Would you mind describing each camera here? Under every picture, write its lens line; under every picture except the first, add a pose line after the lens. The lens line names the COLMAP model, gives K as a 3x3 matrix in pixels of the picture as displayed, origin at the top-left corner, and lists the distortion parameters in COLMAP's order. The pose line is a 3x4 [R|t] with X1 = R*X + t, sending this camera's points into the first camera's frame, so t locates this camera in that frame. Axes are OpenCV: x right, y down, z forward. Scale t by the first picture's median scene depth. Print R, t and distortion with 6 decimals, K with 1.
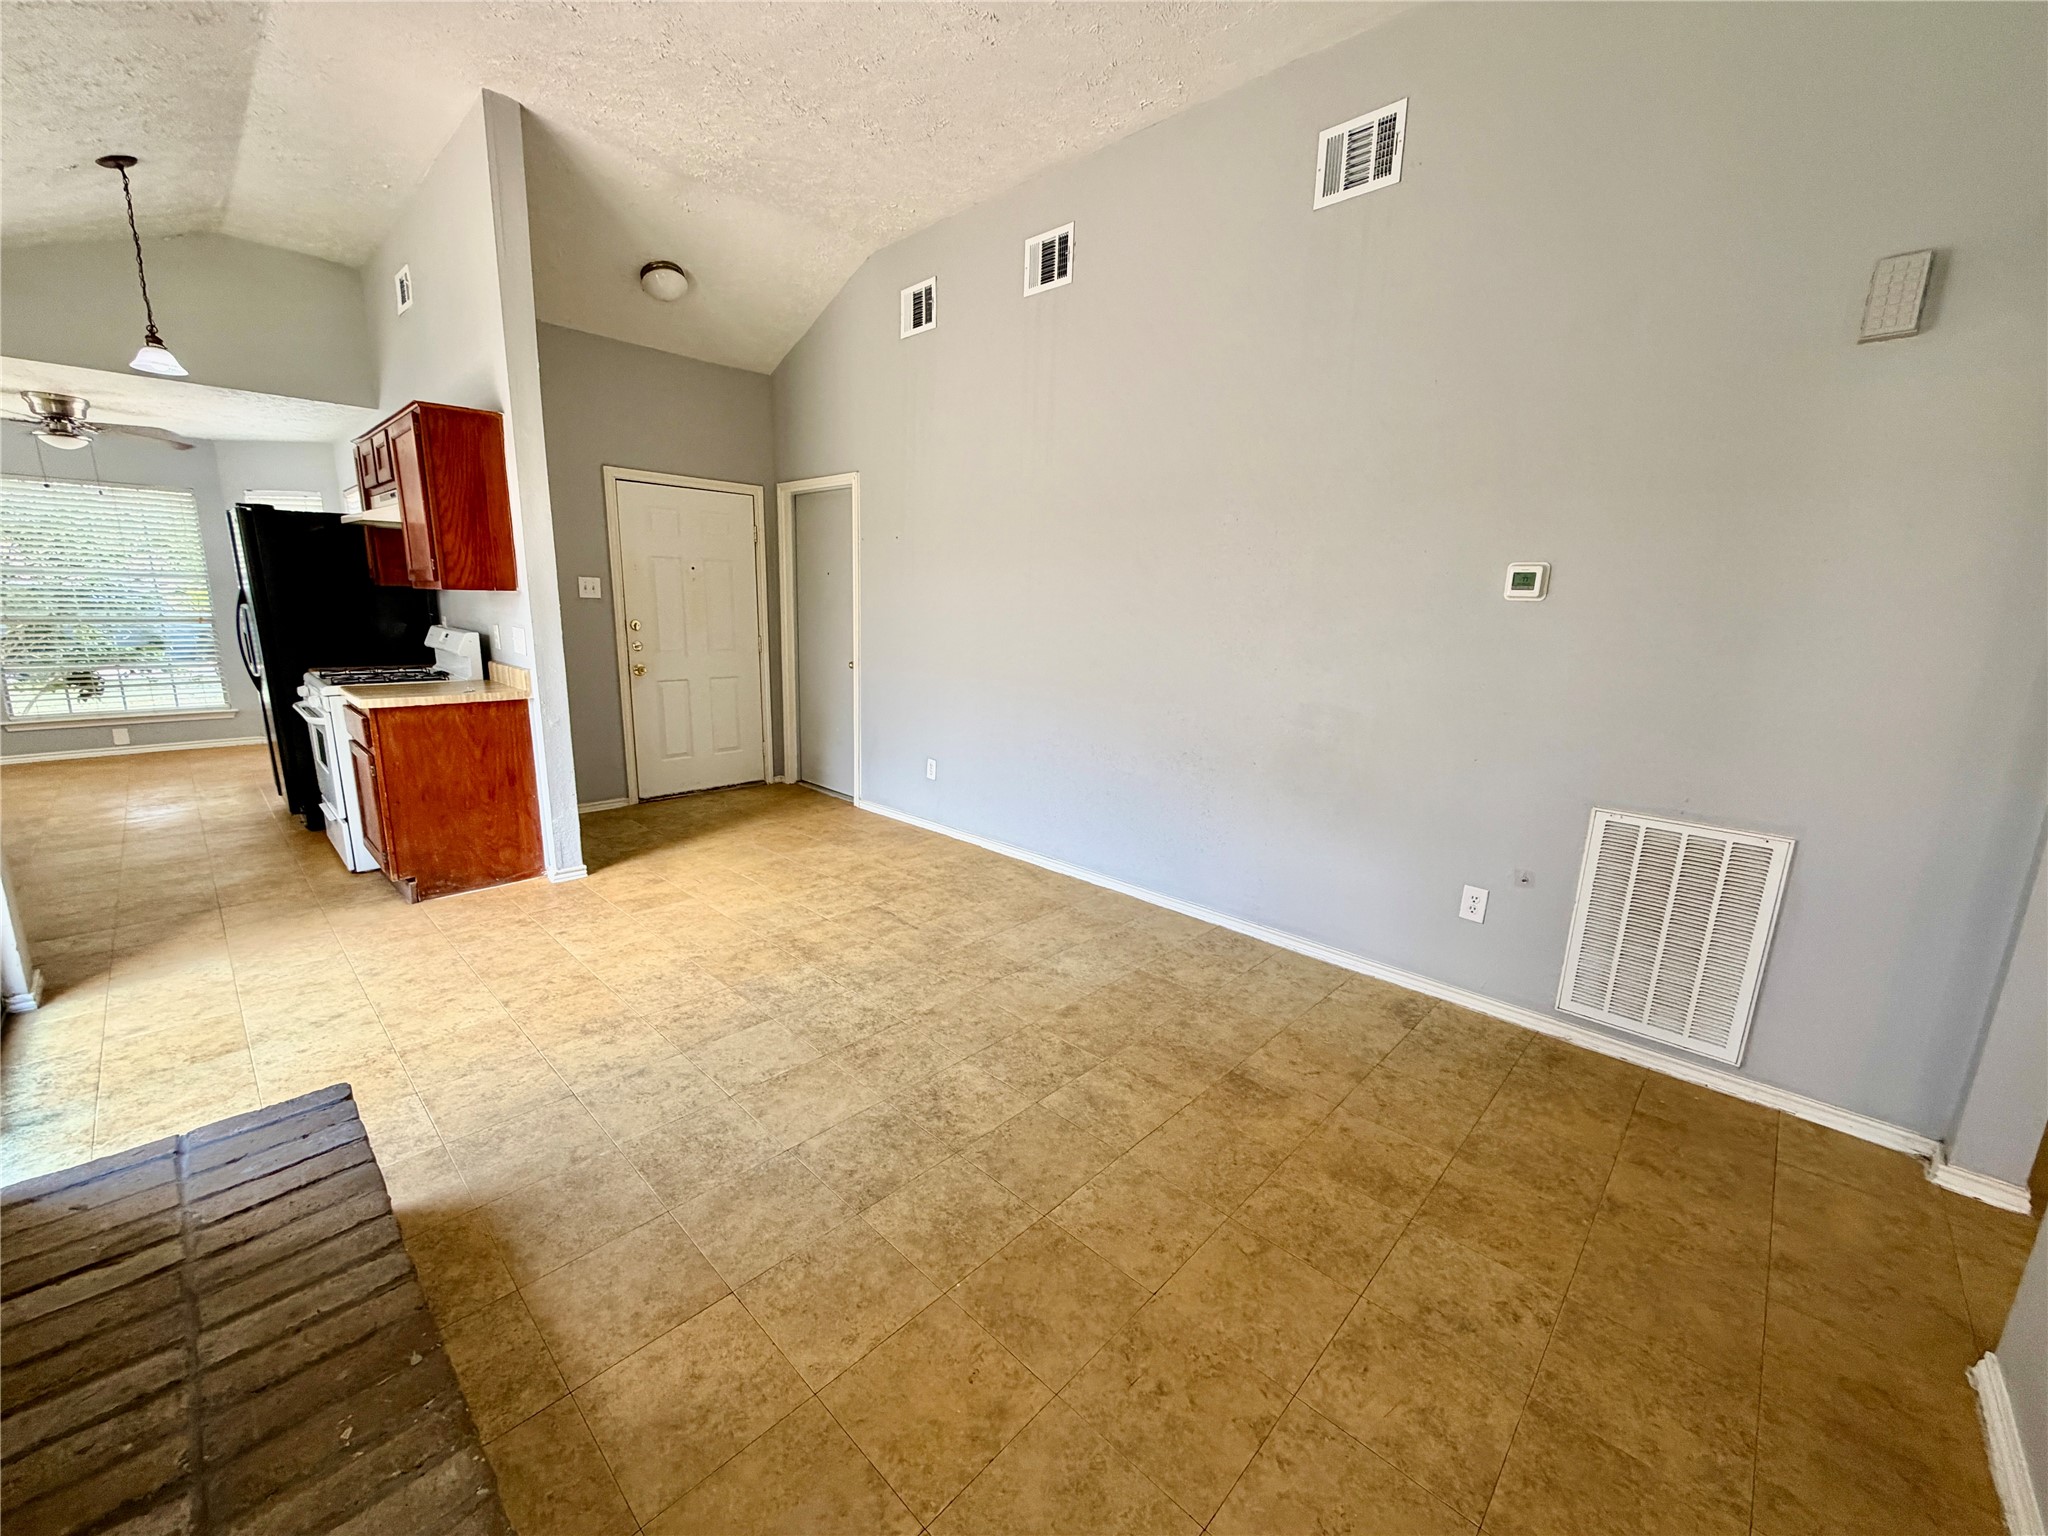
lens RADIAL K [[814.2, 0, 1015.3], [0, 814.2, 769.4], [0, 0, 1]] dist [-0.000261, -0.000210]
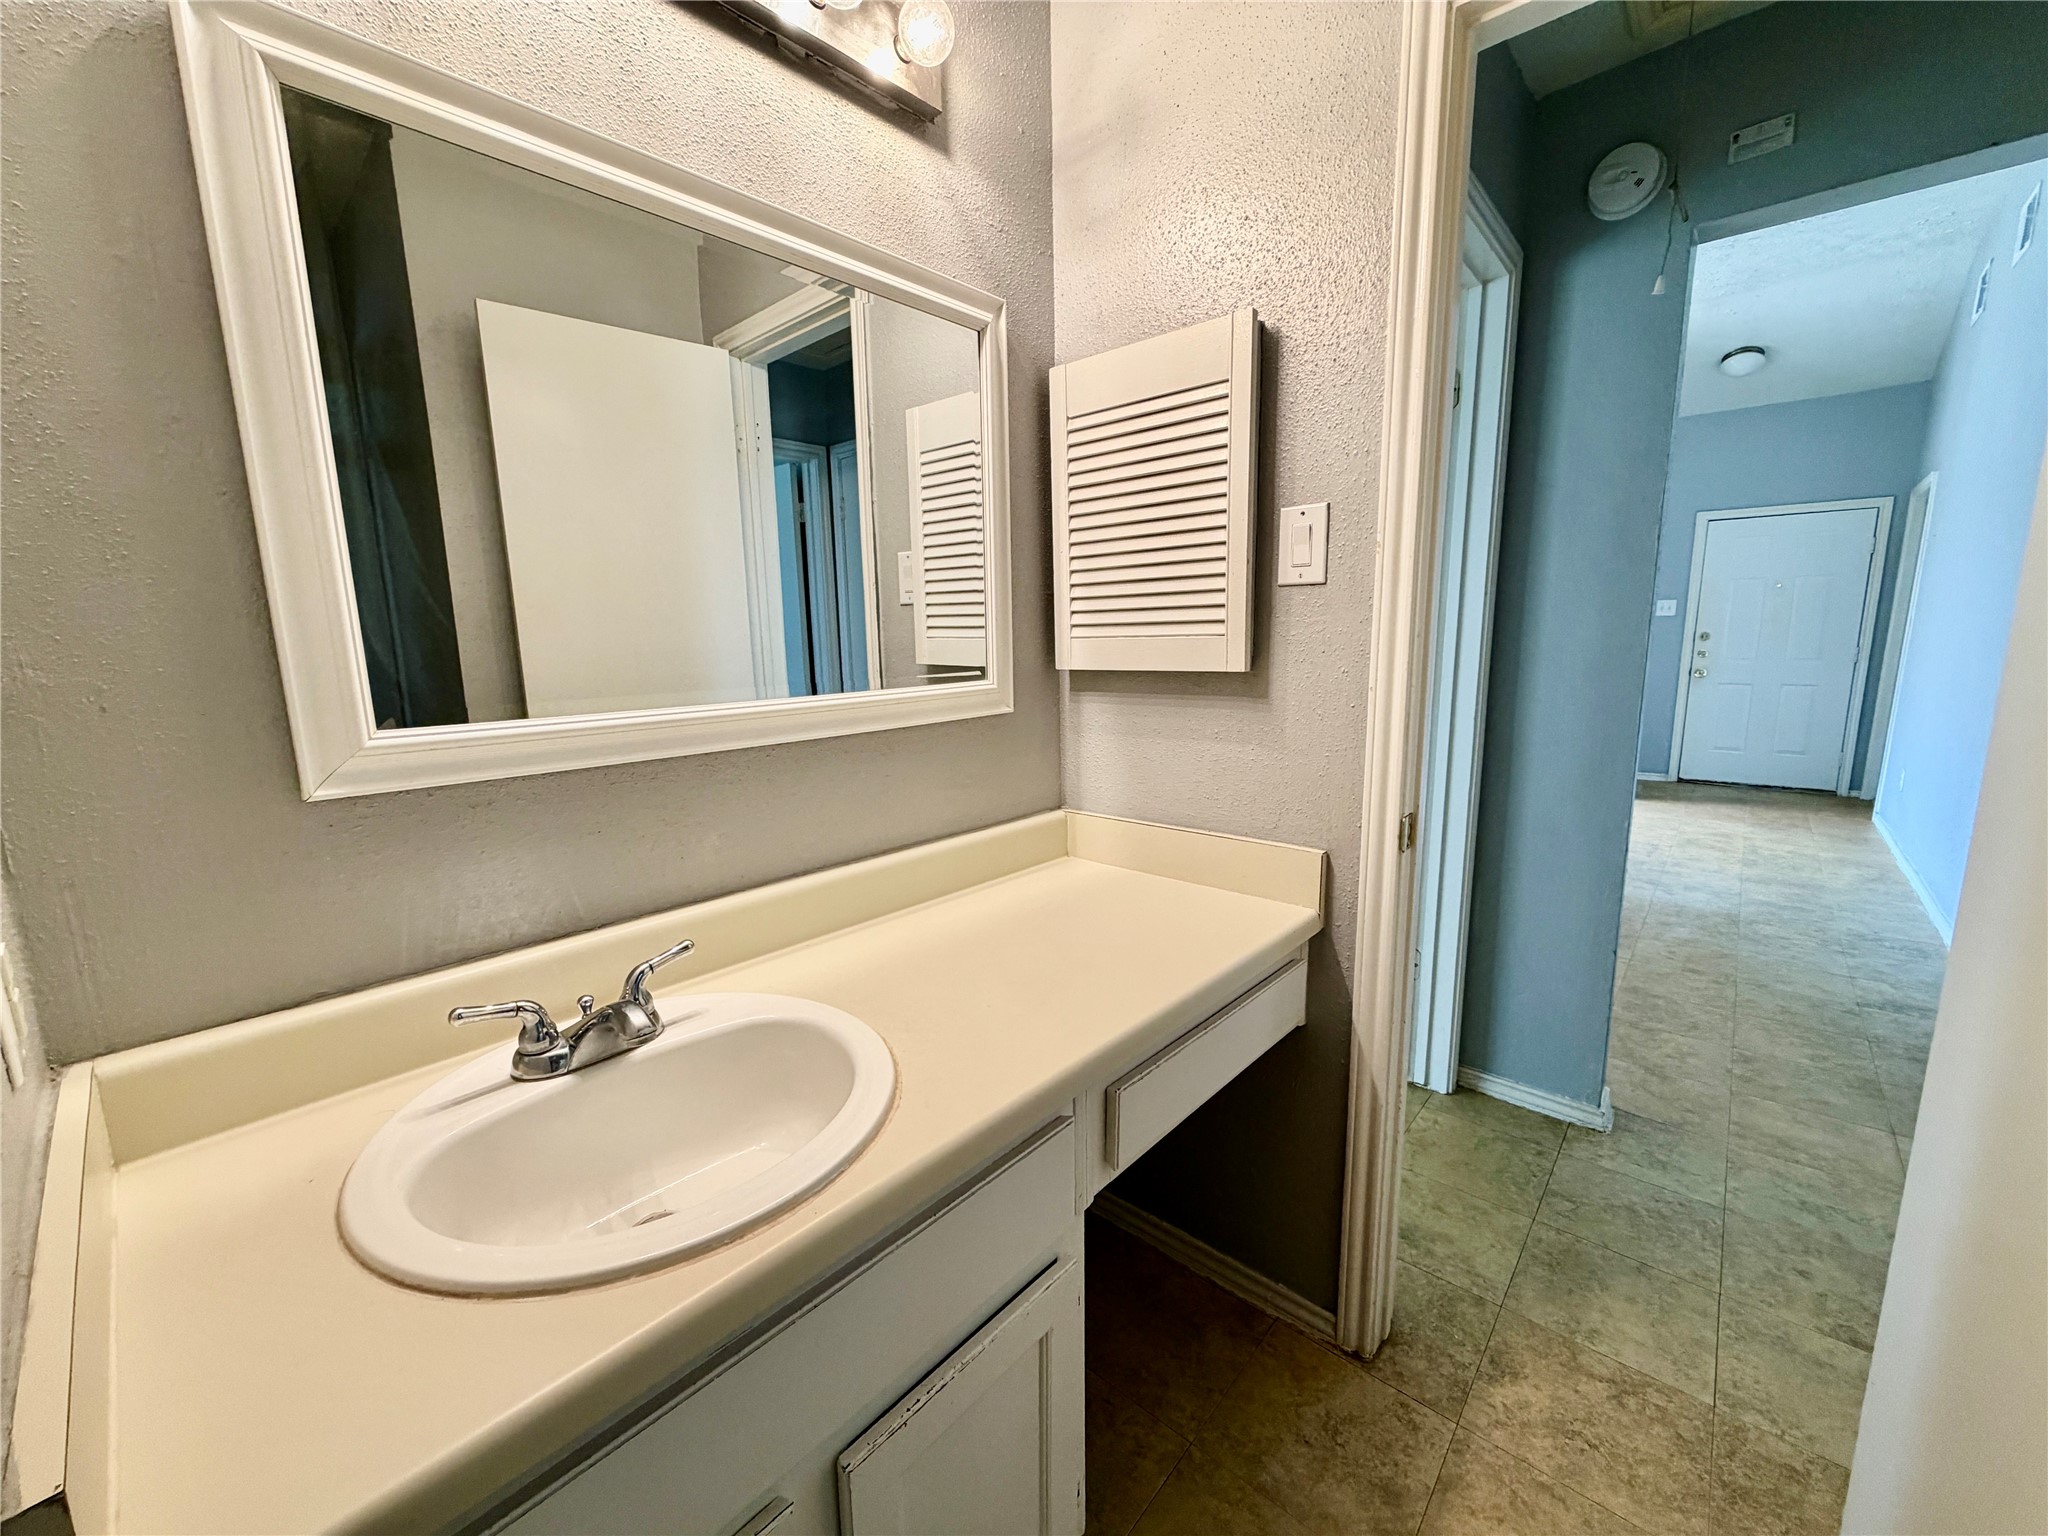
lens RADIAL K [[814.2, 0, 1030.5], [0, 814.2, 768.5], [0, 0, 1]] dist [-0.000261, -0.000210]
pose [[0.049084, 0.132745, -0.989934, 1.174604], [-0.188345, 0.974577, 0.121347, 0.095504], [0.980876, 0.180493, 0.072838, -0.080167]]
